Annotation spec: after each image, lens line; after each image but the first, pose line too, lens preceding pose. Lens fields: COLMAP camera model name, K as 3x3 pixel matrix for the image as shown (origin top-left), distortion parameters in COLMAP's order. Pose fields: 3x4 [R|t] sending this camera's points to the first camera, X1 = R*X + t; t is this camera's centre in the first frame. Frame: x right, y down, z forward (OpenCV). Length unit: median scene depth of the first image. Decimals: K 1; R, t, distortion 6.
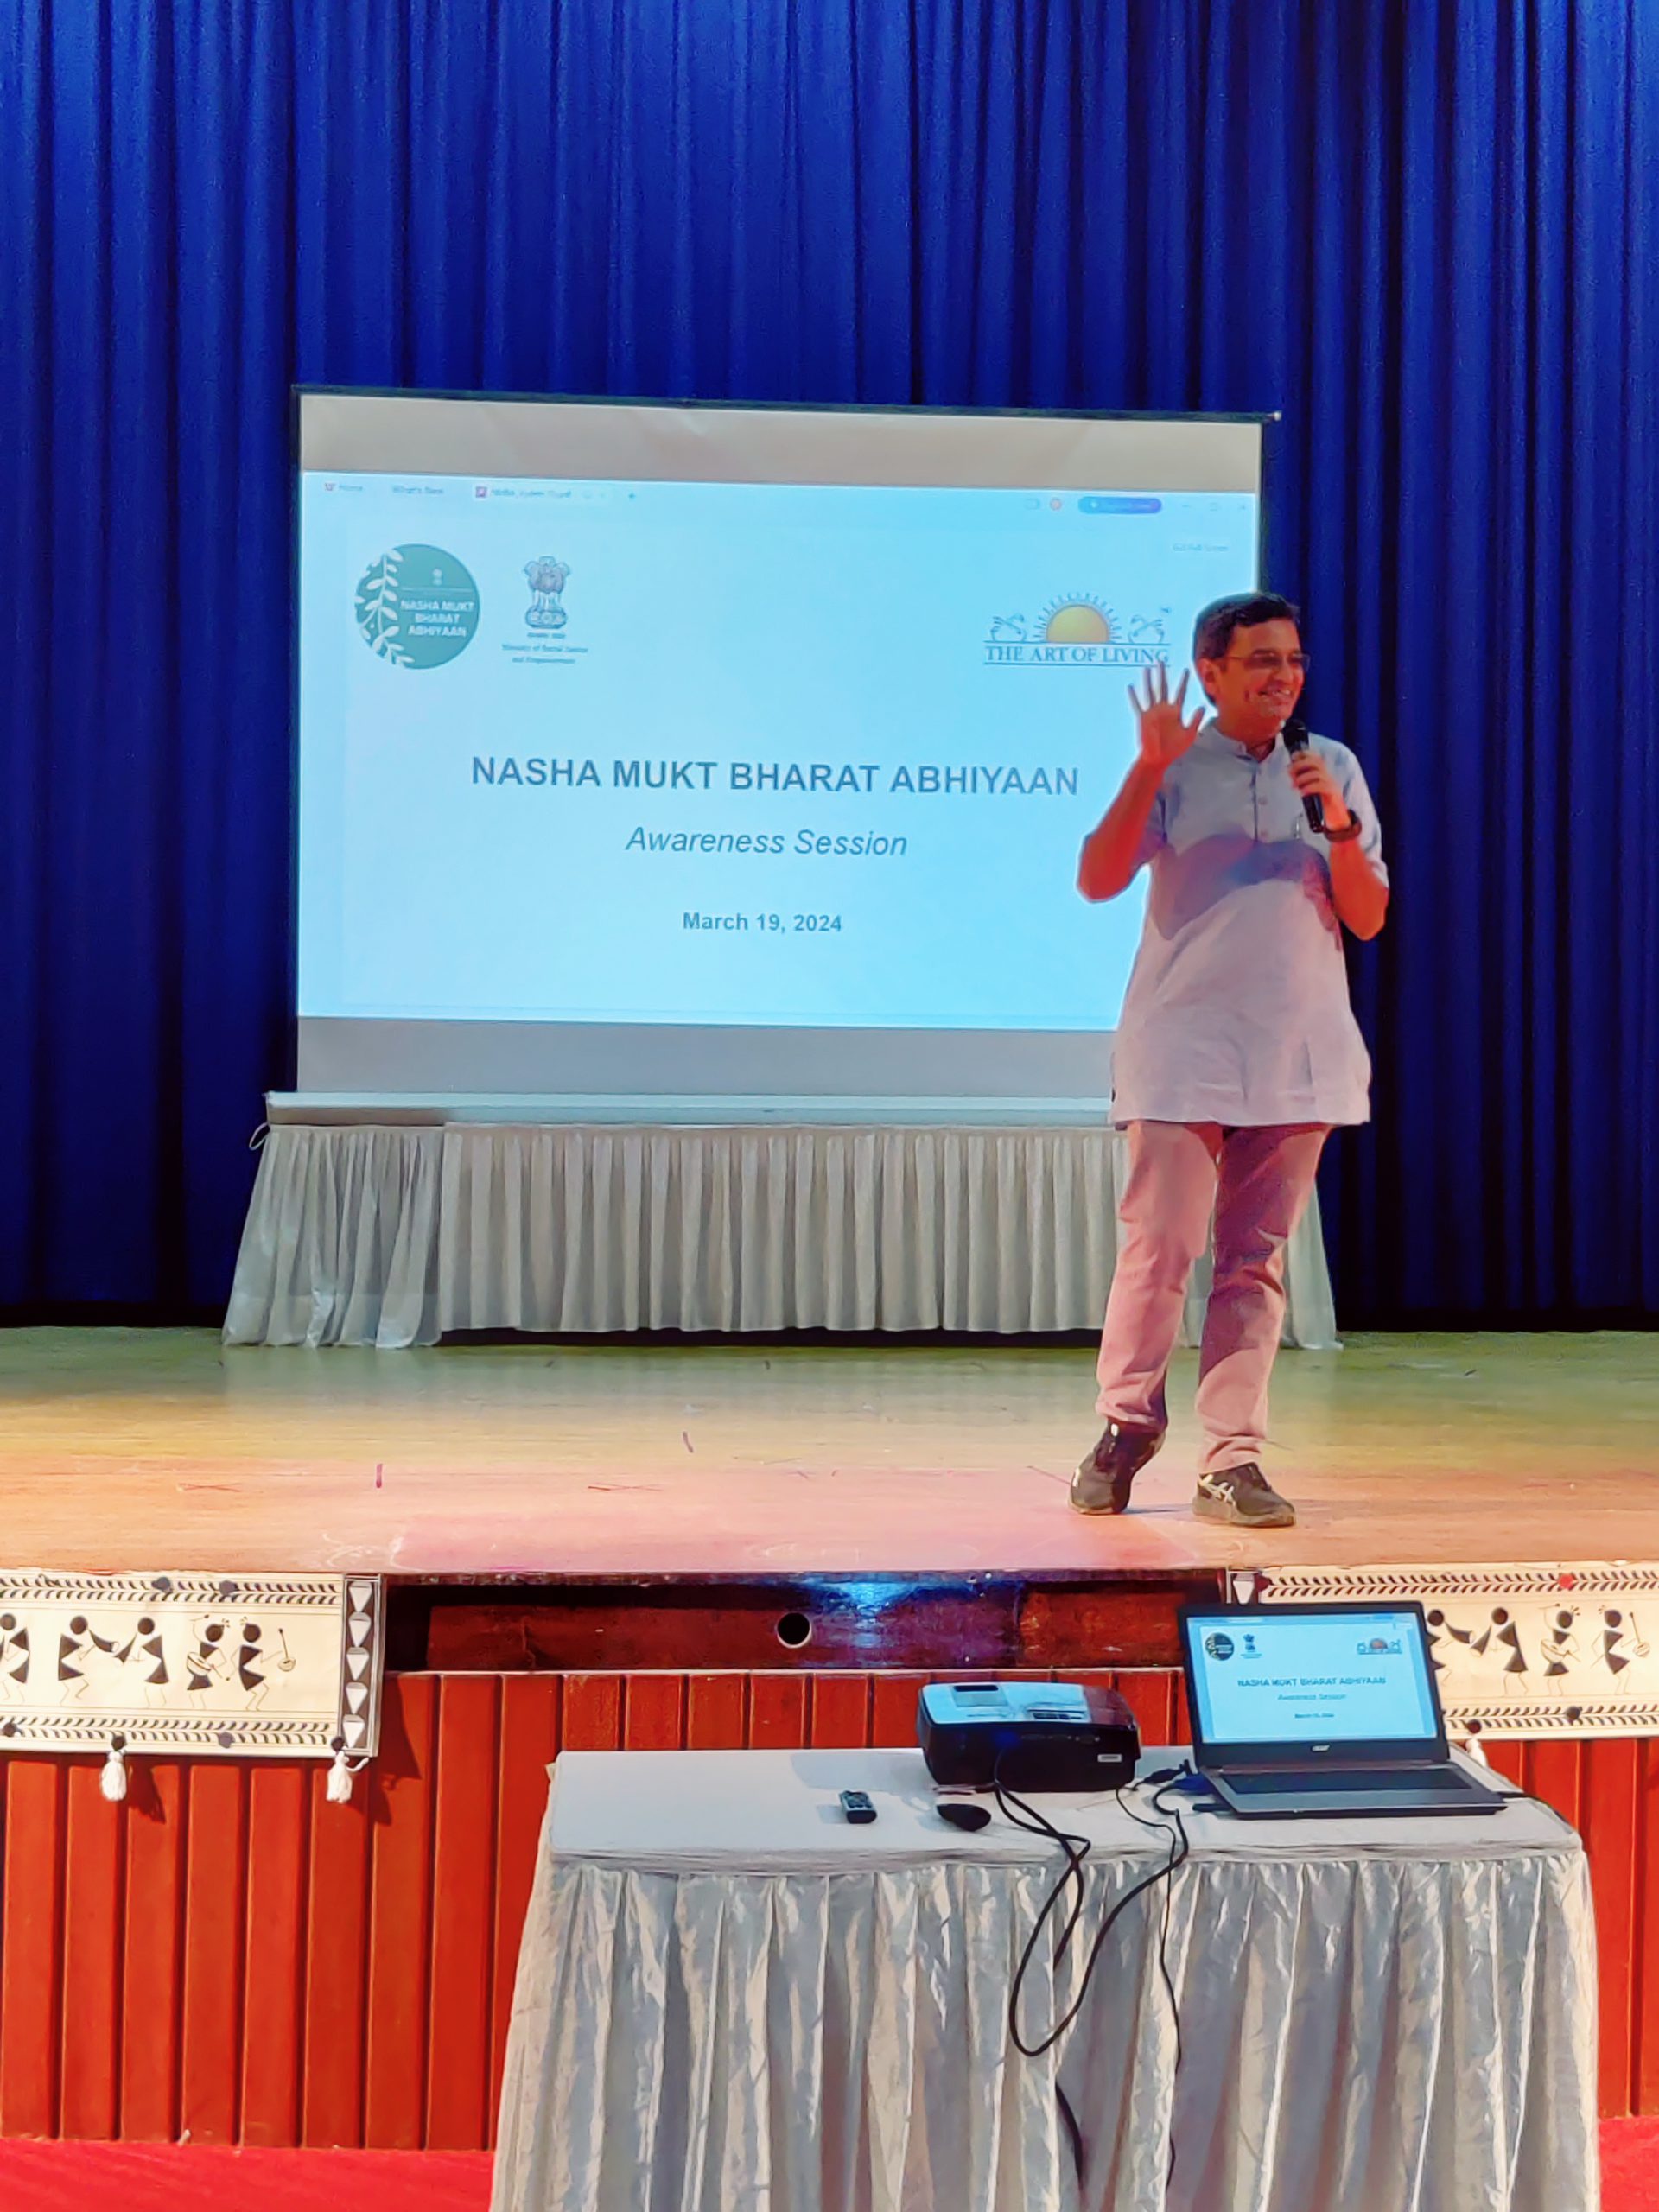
lens RADIAL K [[2575.8, 0, 829.1], [0, 2575.8, 1061.0], [0, 0, 1]] dist [0.112946, -0.282718]
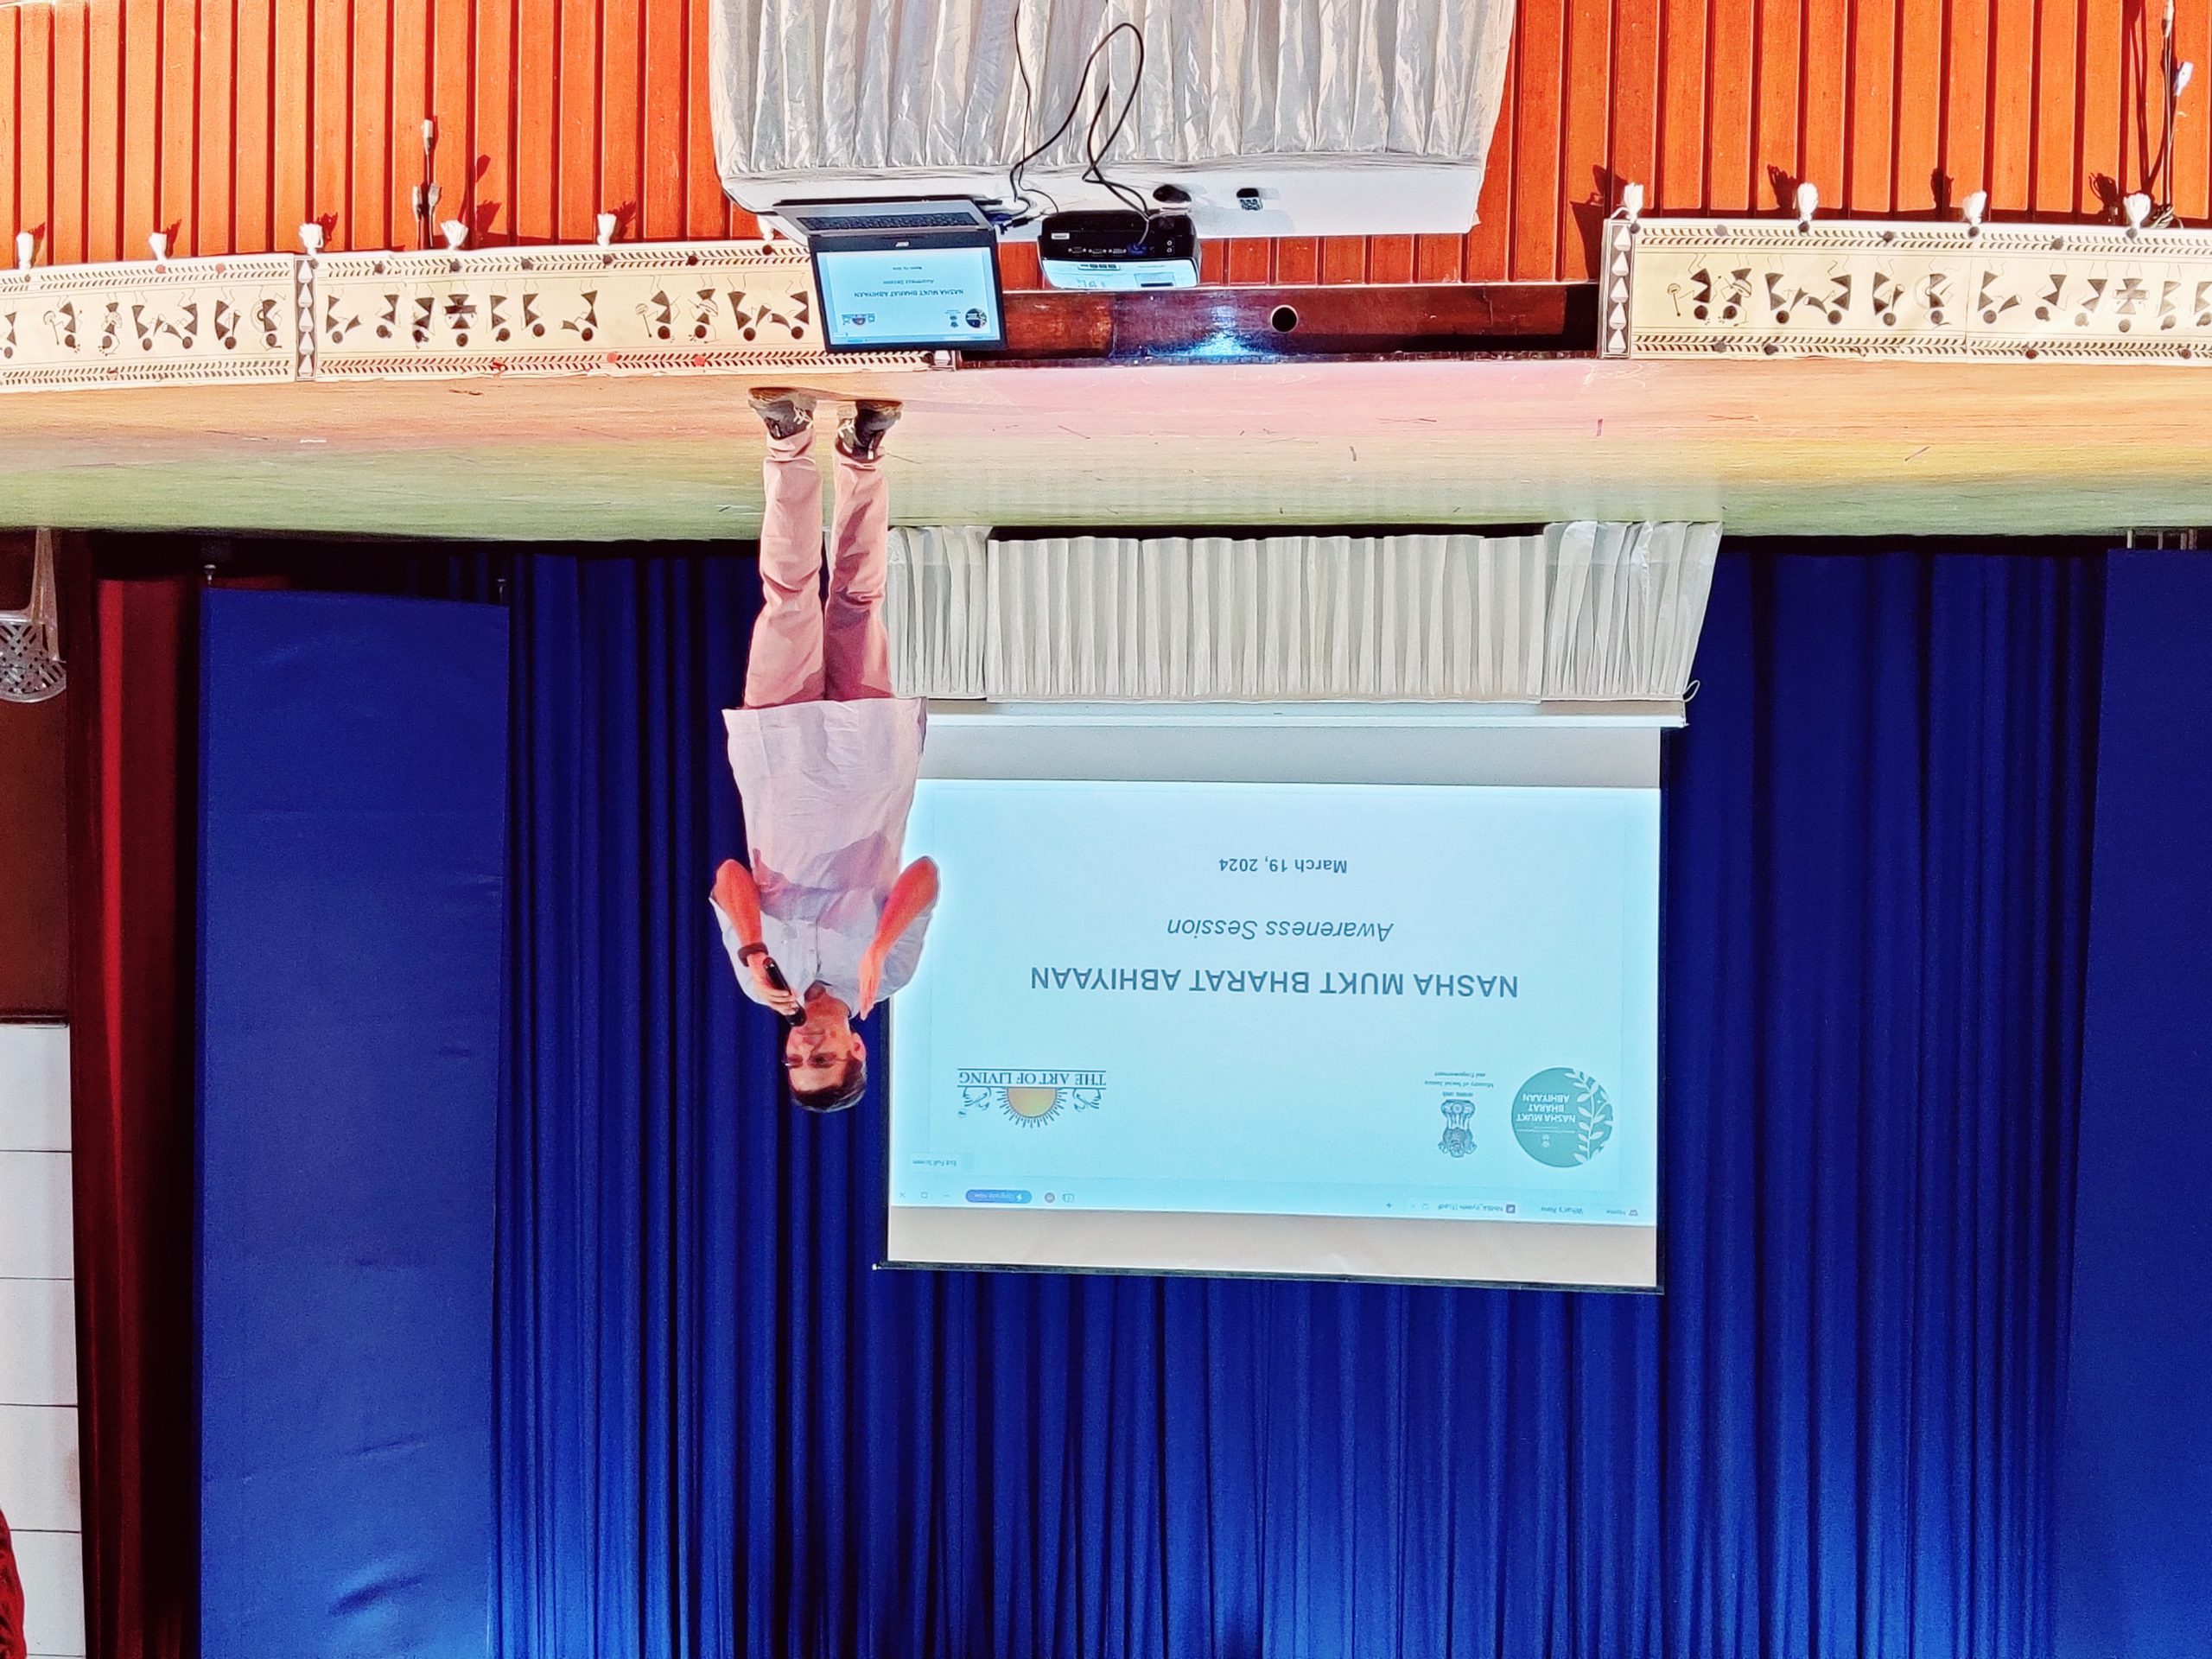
lens RADIAL K [[2575.8, 0, 1039.5], [0, 2575.8, 818.4], [0, 0, 1]] dist [0.112946, -0.282718]
pose [[-0.999648, 0.002208, 0.026429, 0.076149], [-0.002815, -0.999733, -0.022933, -0.002924], [0.026371, -0.022999, 0.999388, -0.319879]]
